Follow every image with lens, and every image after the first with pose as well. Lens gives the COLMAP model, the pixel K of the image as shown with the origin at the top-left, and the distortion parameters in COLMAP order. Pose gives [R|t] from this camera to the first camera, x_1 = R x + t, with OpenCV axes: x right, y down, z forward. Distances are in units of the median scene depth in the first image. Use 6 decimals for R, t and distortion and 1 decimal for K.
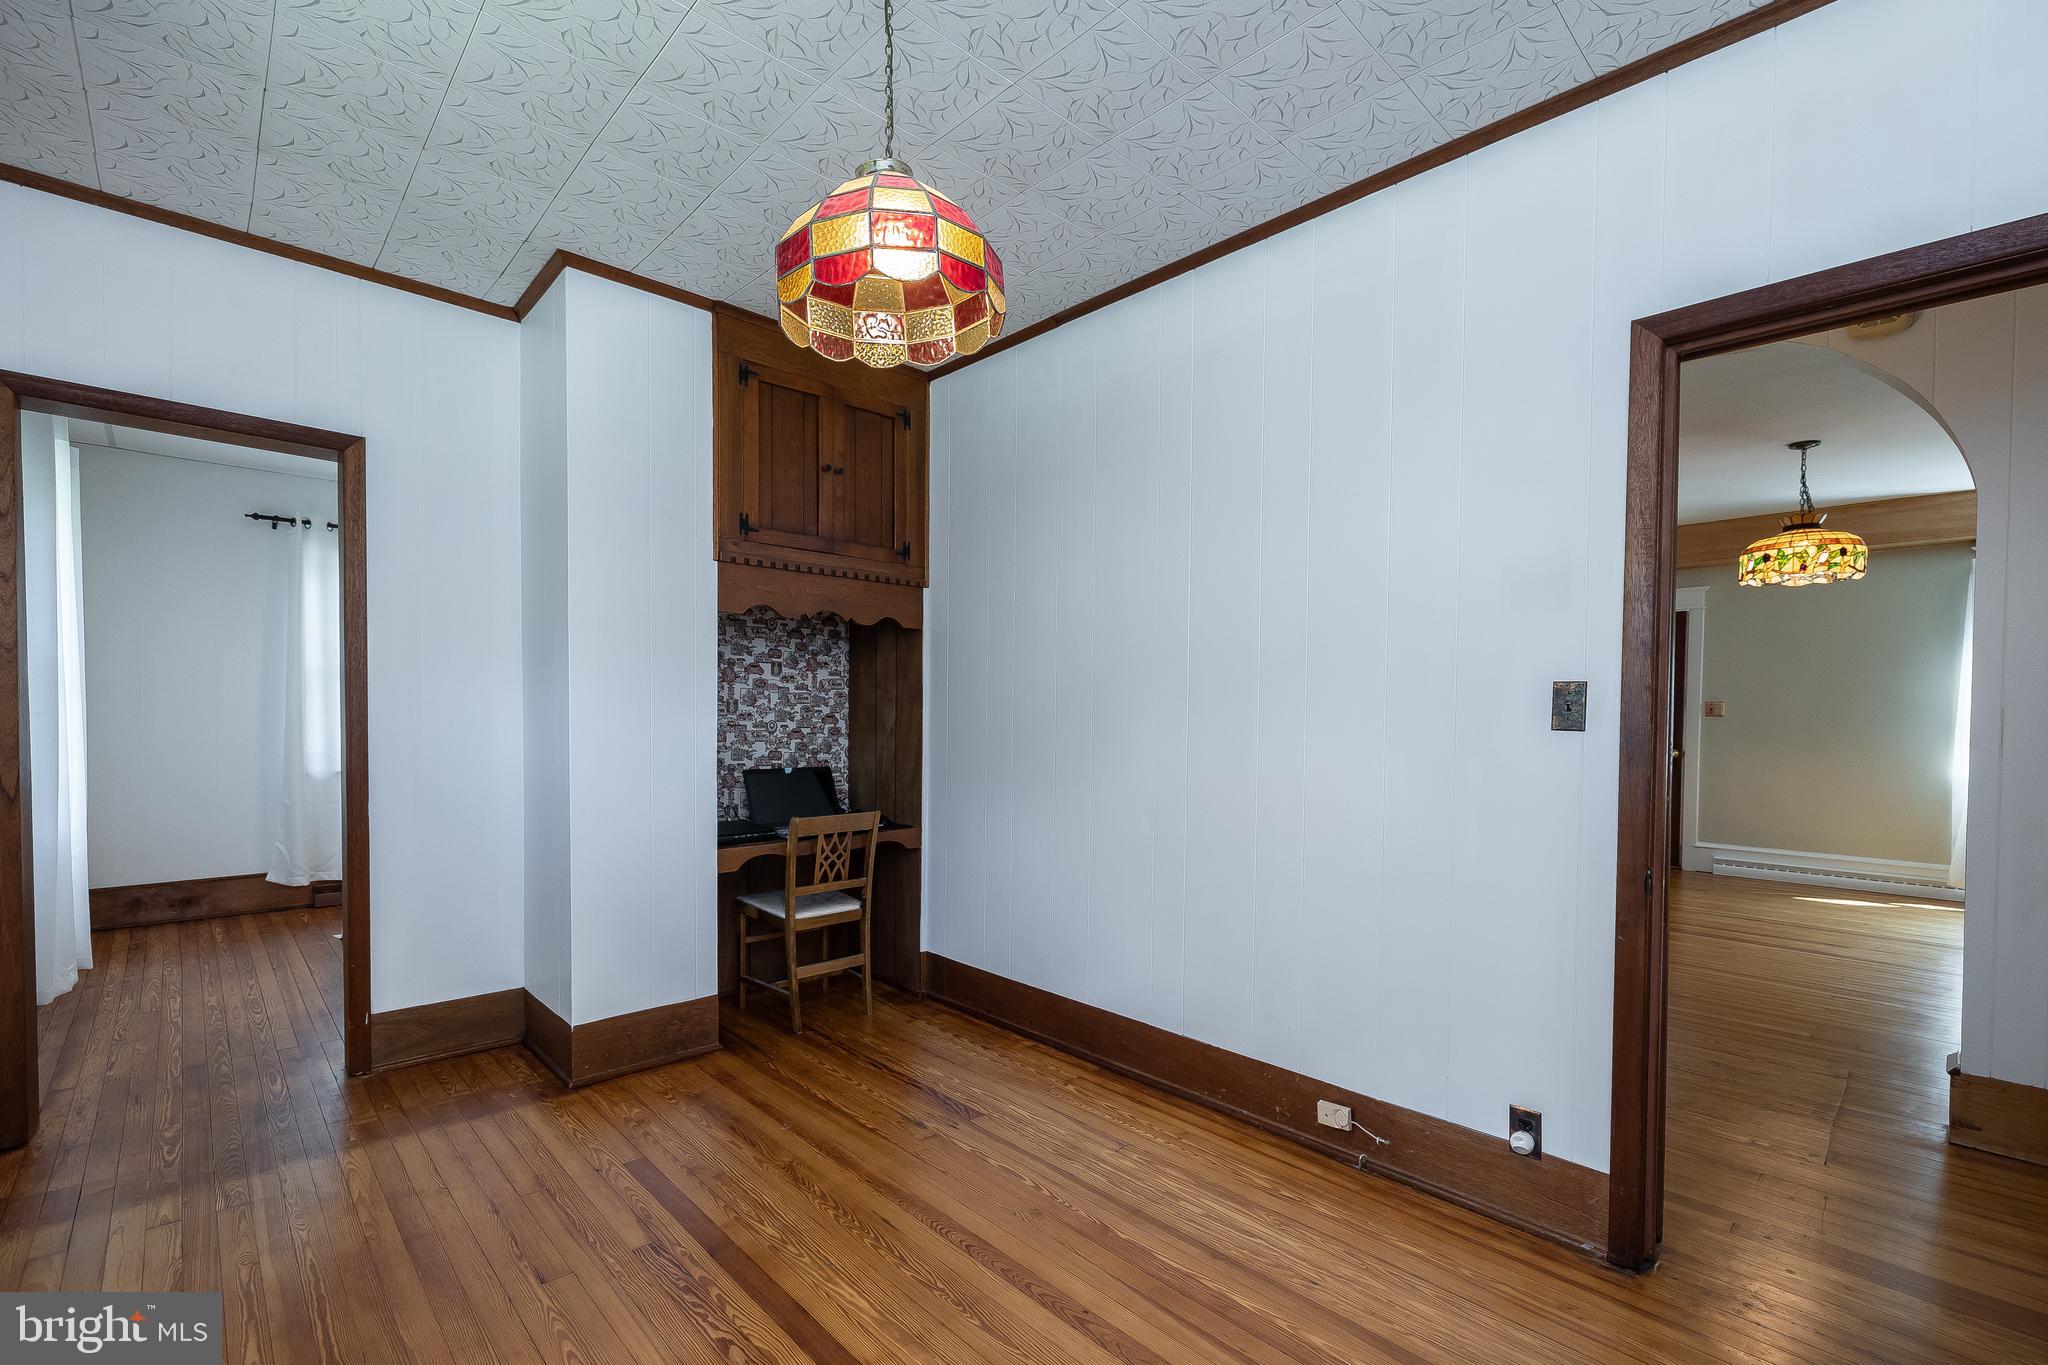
lens RADIAL K [[893.5, 0, 1039.1], [0, 893.5, 729.8], [0, 0, 1]] dist [0.001773, -0.000064]
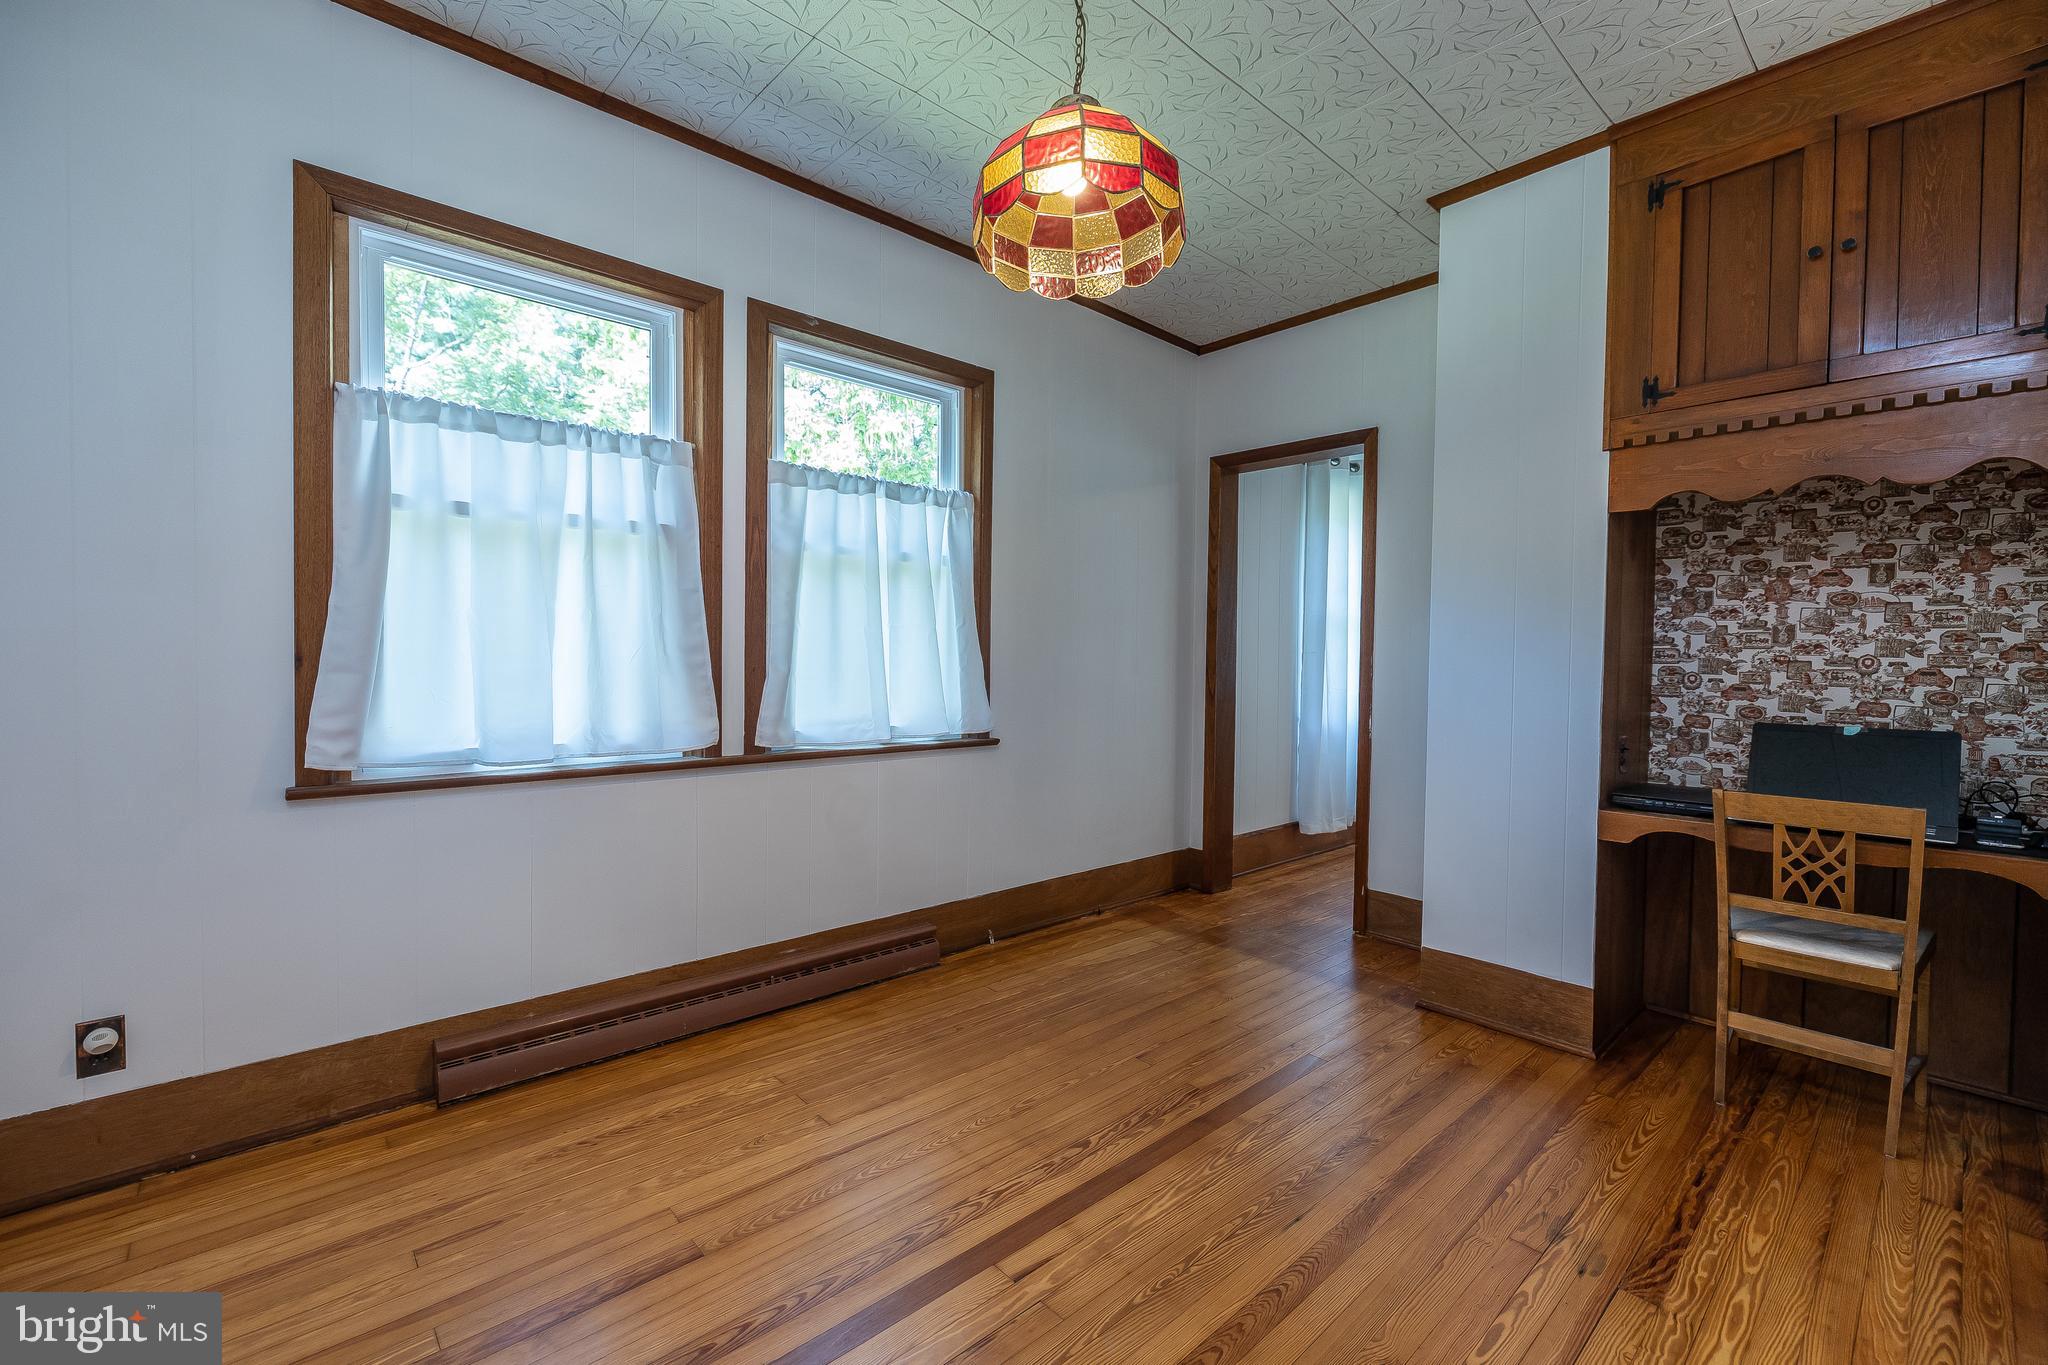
lens RADIAL K [[893.5, 0, 1035.4], [0, 893.5, 681.0], [0, 0, 1]] dist [0.001773, -0.000064]
pose [[-0.043249, 0.013662, -0.998971, 0.405192], [-0.032579, 0.999355, 0.015077, 0.019648], [0.998533, 0.033198, -0.042776, 0.457504]]
